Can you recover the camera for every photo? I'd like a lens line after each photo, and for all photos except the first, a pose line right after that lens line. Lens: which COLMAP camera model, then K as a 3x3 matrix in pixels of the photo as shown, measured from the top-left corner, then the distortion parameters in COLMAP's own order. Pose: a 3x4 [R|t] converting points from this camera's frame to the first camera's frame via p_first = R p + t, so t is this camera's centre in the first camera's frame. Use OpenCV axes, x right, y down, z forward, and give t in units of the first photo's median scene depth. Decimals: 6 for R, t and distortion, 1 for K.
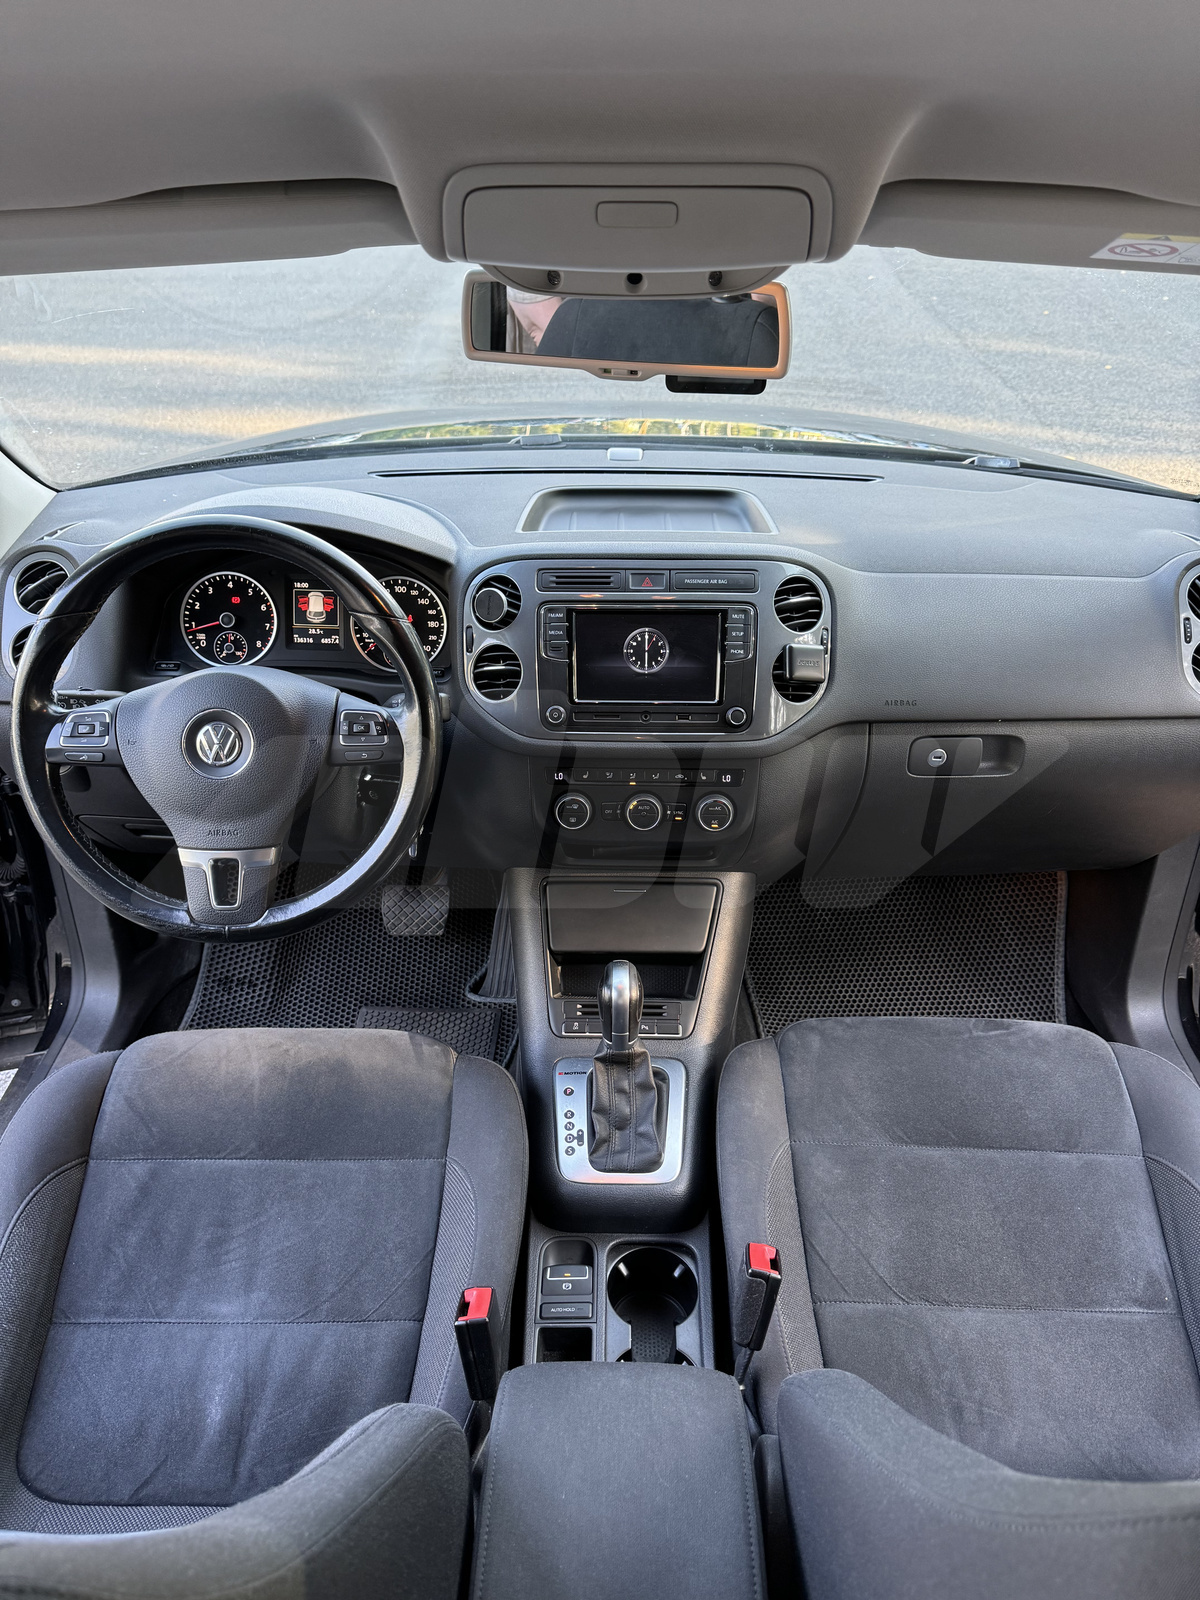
lens RADIAL K [[1130.4, 0, 609.2], [0, 1130.4, 801.1], [0, 0, 1]] dist [0.178148, -0.402595]
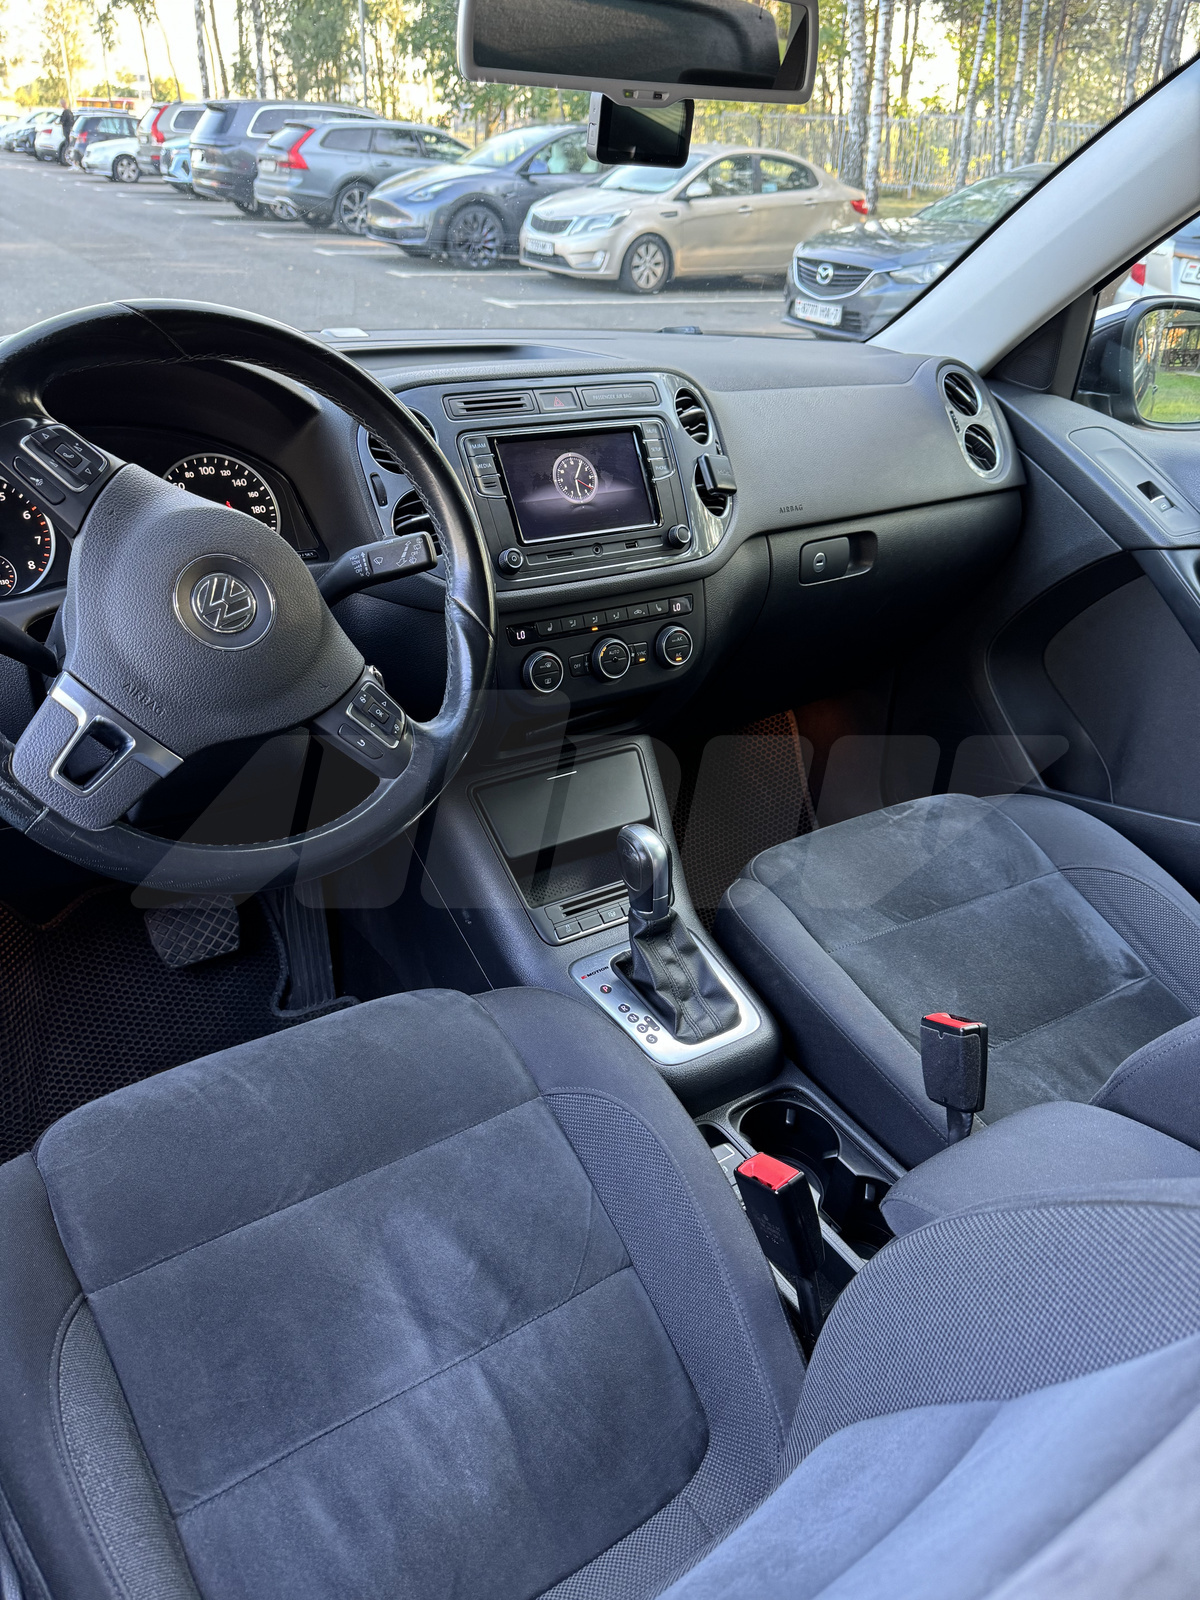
lens RADIAL K [[1124.6, 0, 599.2], [0, 1124.6, 811.3], [0, 0, 1]] dist [0.133909, -0.292106]
pose [[0.830159, -0.243092, 0.501740, -0.435207], [0.262677, 0.964333, 0.032603, 0.090248], [-0.491770, 0.104730, 0.864404, 0.229617]]
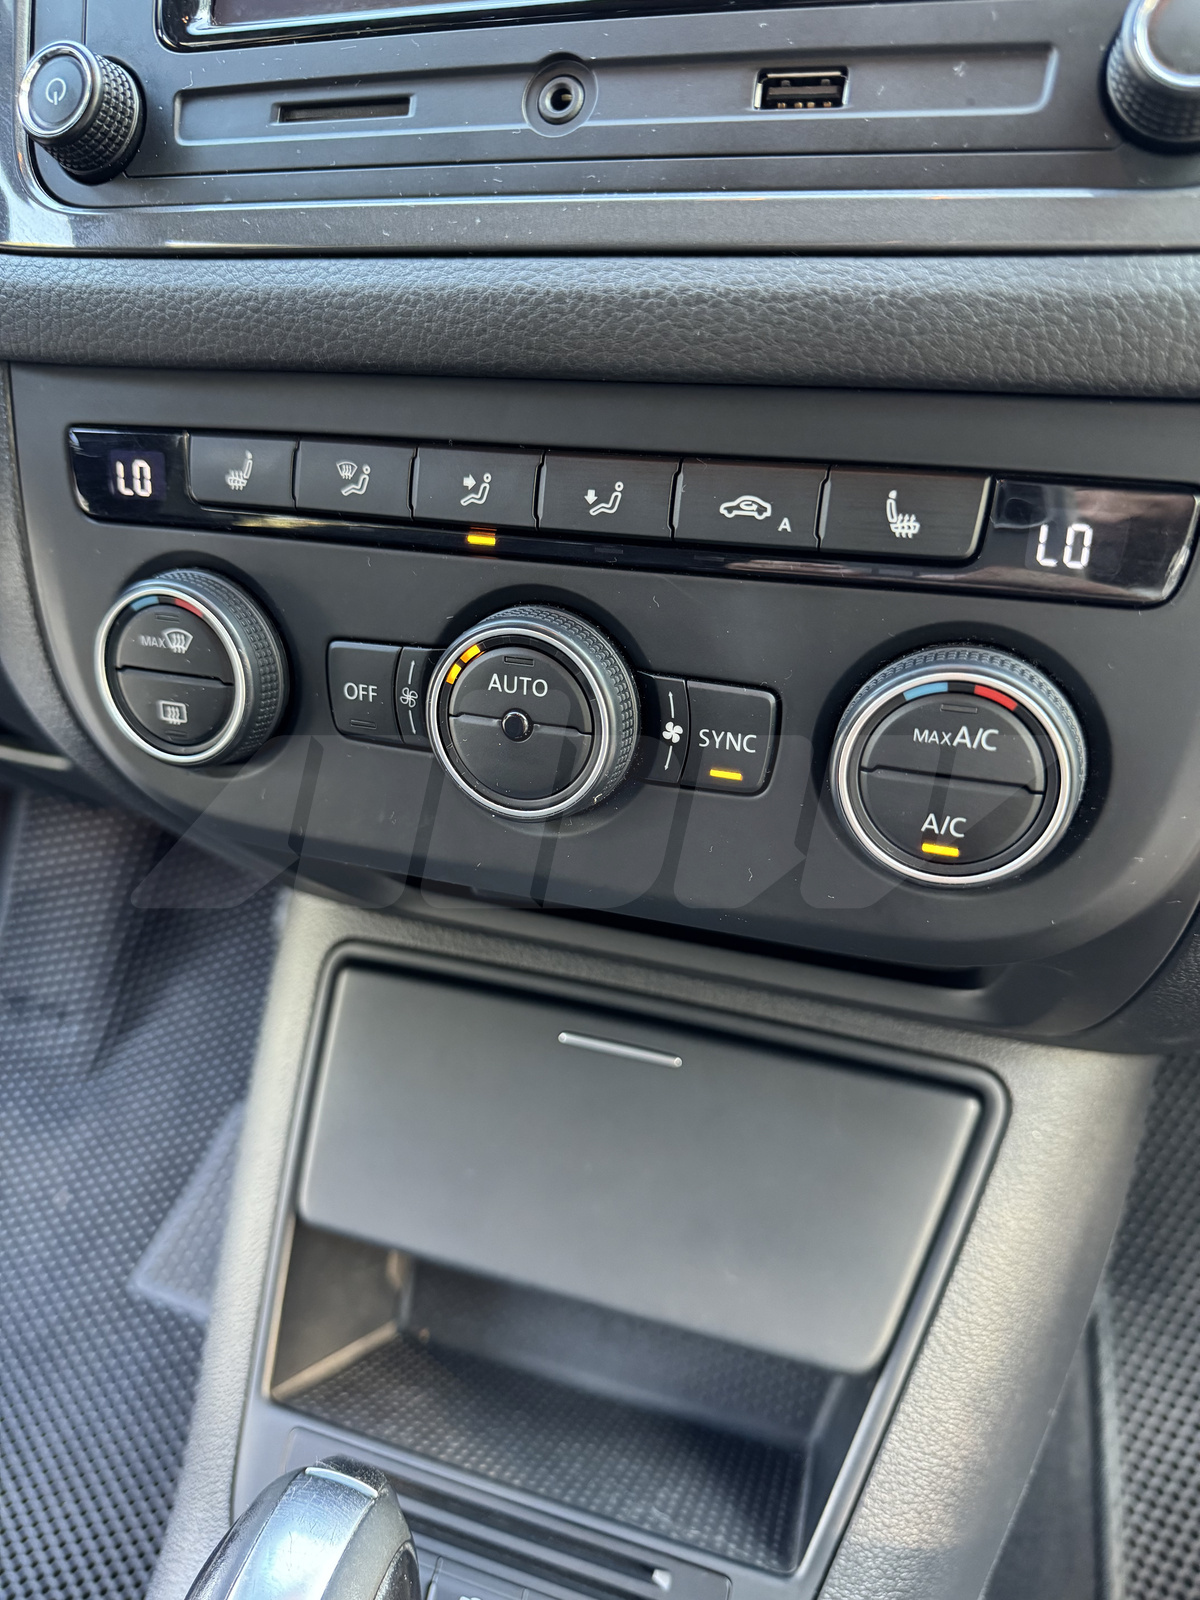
lens RADIAL K [[1128.0, 0, 633.3], [0, 1128.0, 790.7], [0, 0, 1]] dist [0.043050, -0.004237]
pose [[0.947441, 0.132156, -0.291360, 0.092592], [-0.128919, 0.991190, 0.030369, 0.013373], [0.292807, 0.008789, 0.956131, 0.797389]]
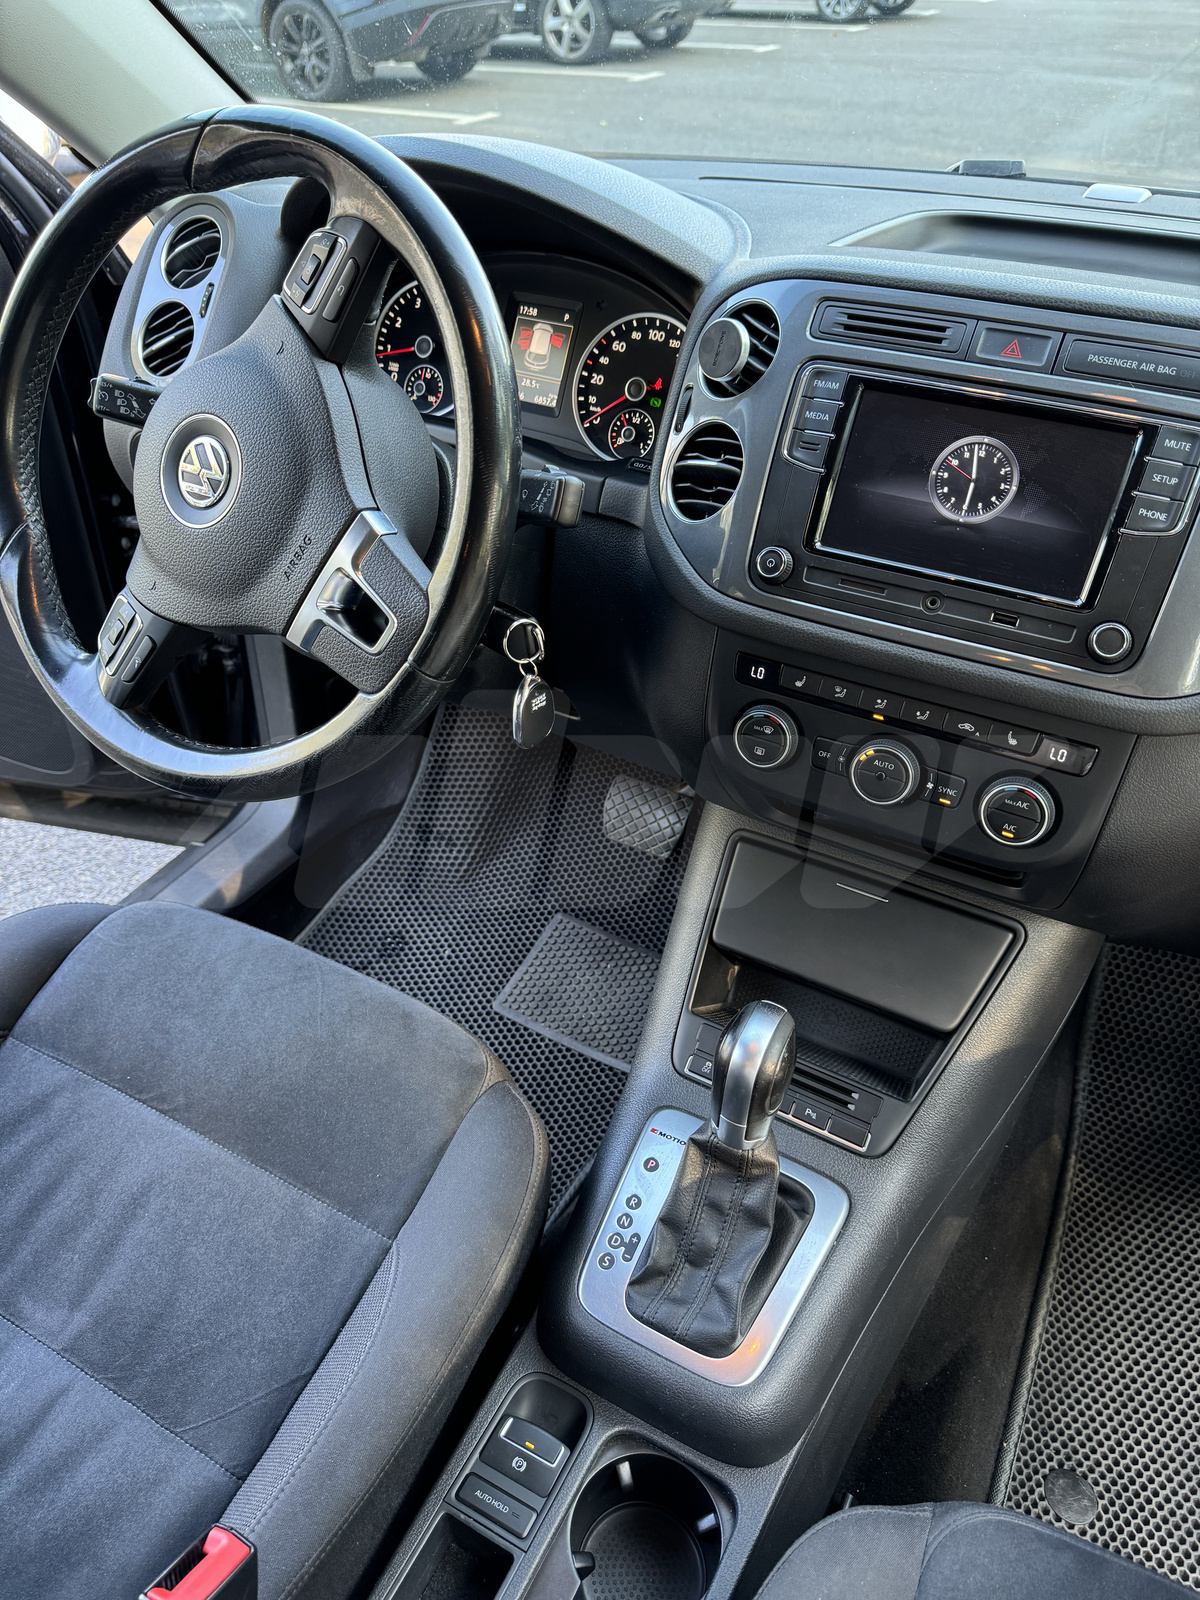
lens RADIAL K [[1144.9, 0, 595.1], [0, 1144.9, 804.7], [0, 0, 1]] dist [0.077684, -0.148948]
pose [[0.878822, 0.291847, -0.377488, 0.117077], [-0.253474, 0.955819, 0.148863, -0.022119], [0.404255, -0.035141, 0.913971, 0.405378]]
